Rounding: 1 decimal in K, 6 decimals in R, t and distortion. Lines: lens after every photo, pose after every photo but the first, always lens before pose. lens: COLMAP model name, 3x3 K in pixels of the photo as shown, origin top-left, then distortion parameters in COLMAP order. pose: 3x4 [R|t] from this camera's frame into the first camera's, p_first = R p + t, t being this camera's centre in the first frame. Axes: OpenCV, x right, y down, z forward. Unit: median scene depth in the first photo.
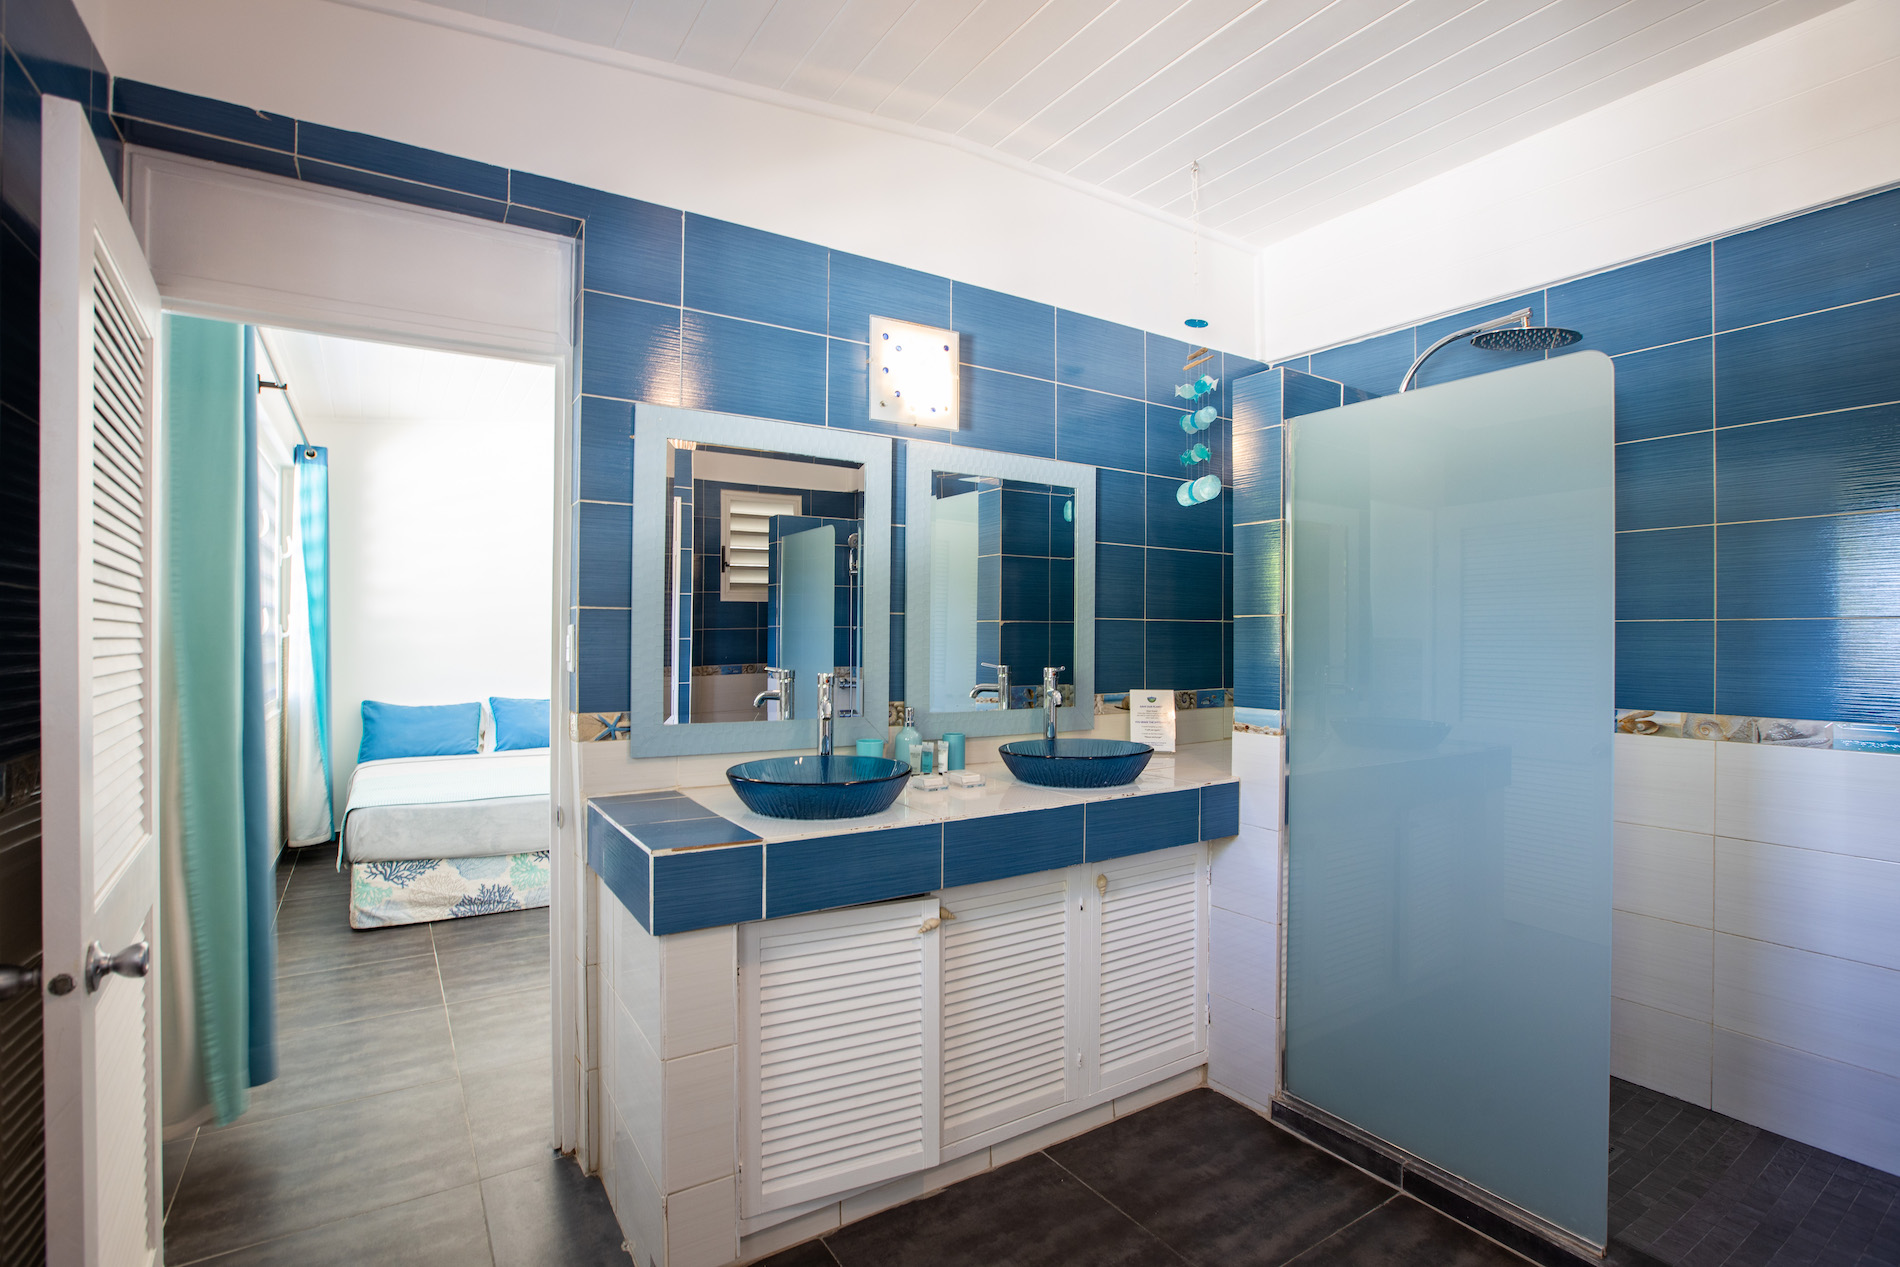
lens RADIAL K [[939.5, 0, 950.0], [0, 939.5, 633.5], [0, 0, 1]] dist [0.000529, 0.033310]
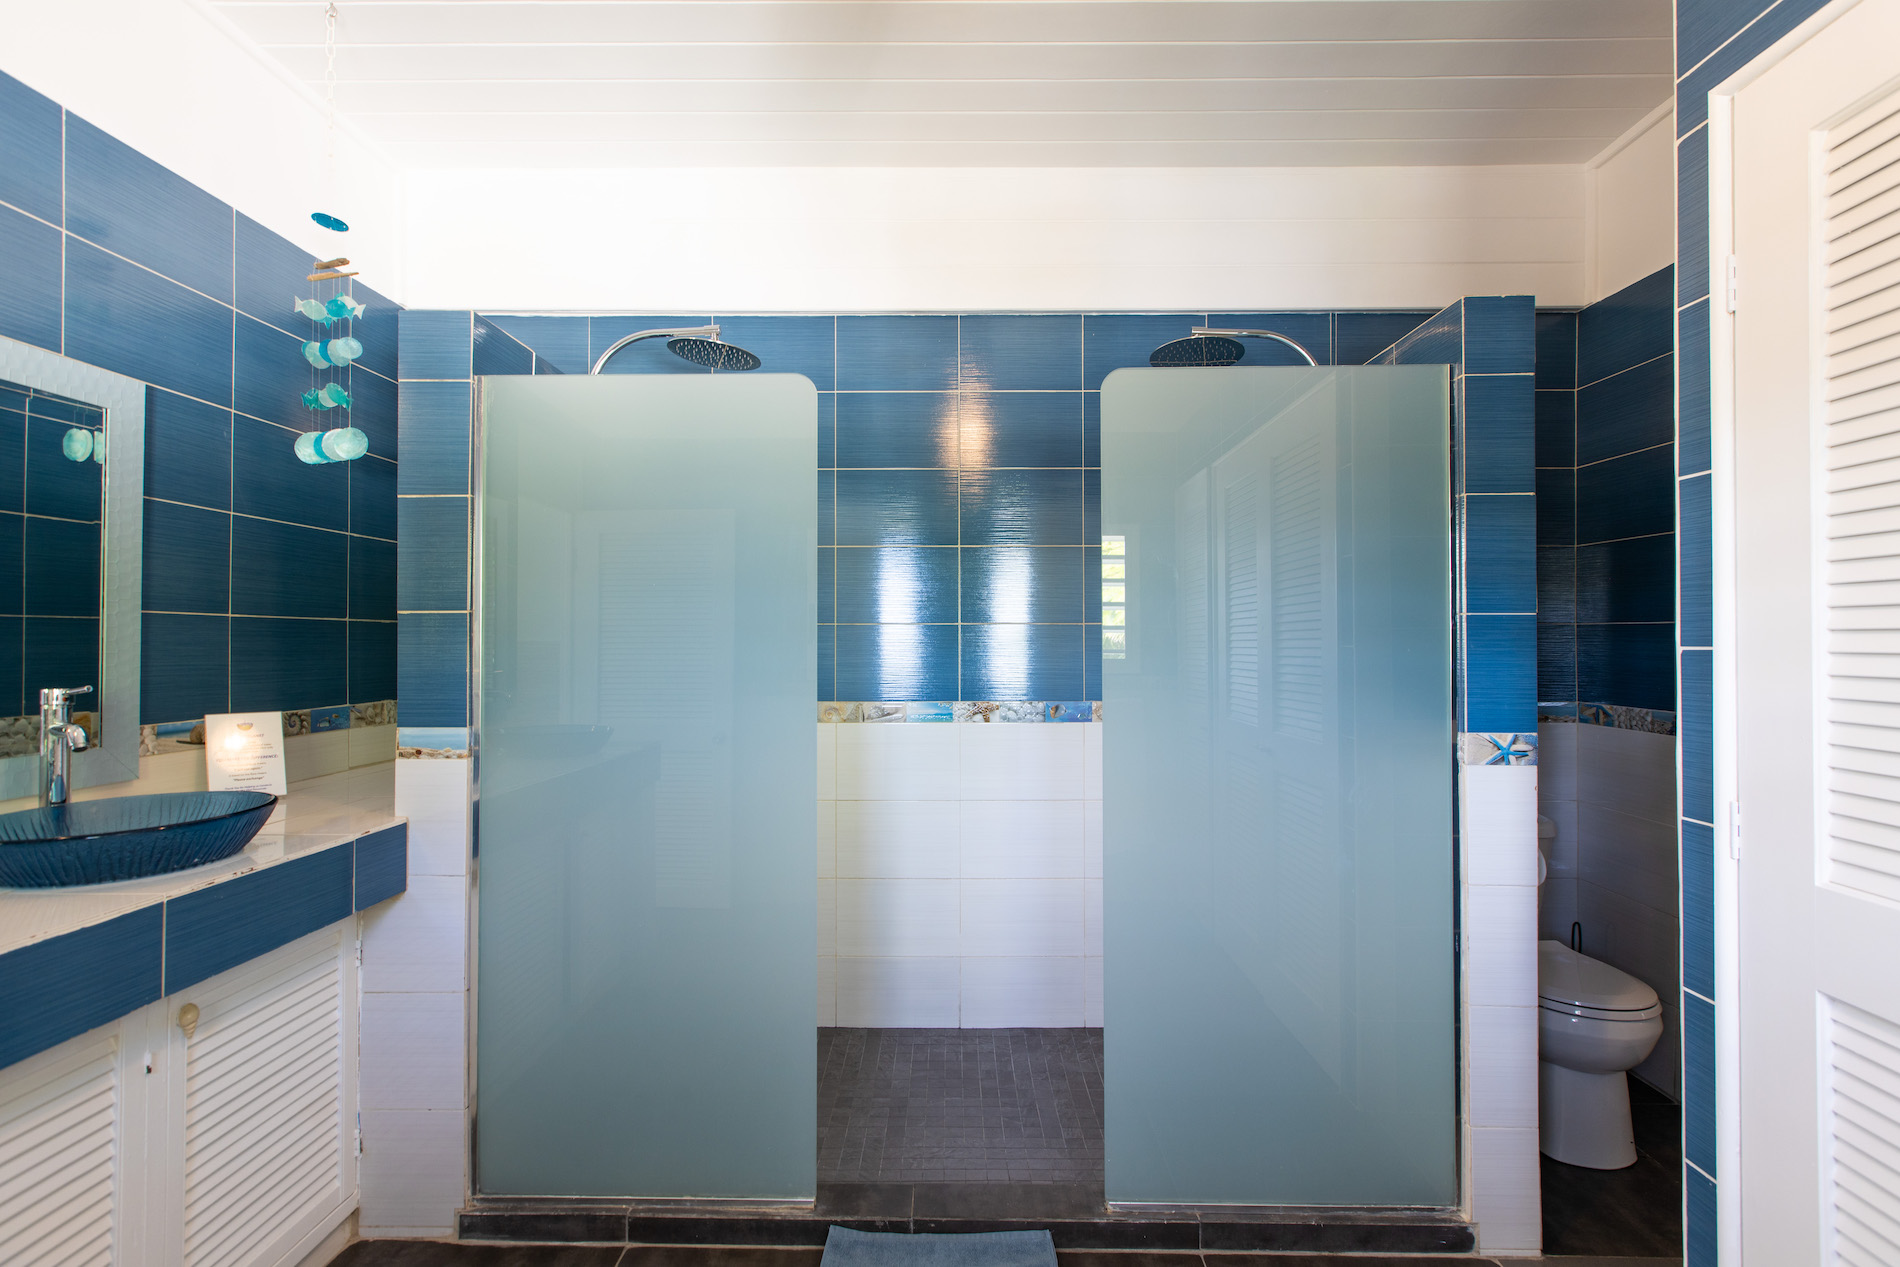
lens RADIAL K [[887.5, 0, 950.0], [0, 887.5, 633.5], [0, 0, 1]] dist [0.014693, -0.001213]
pose [[0.575471, 0.006242, 0.817798, -0.041074], [0.000290, 0.999969, -0.007837, 0.005828], [-0.817822, 0.004747, 0.575451, 0.198444]]
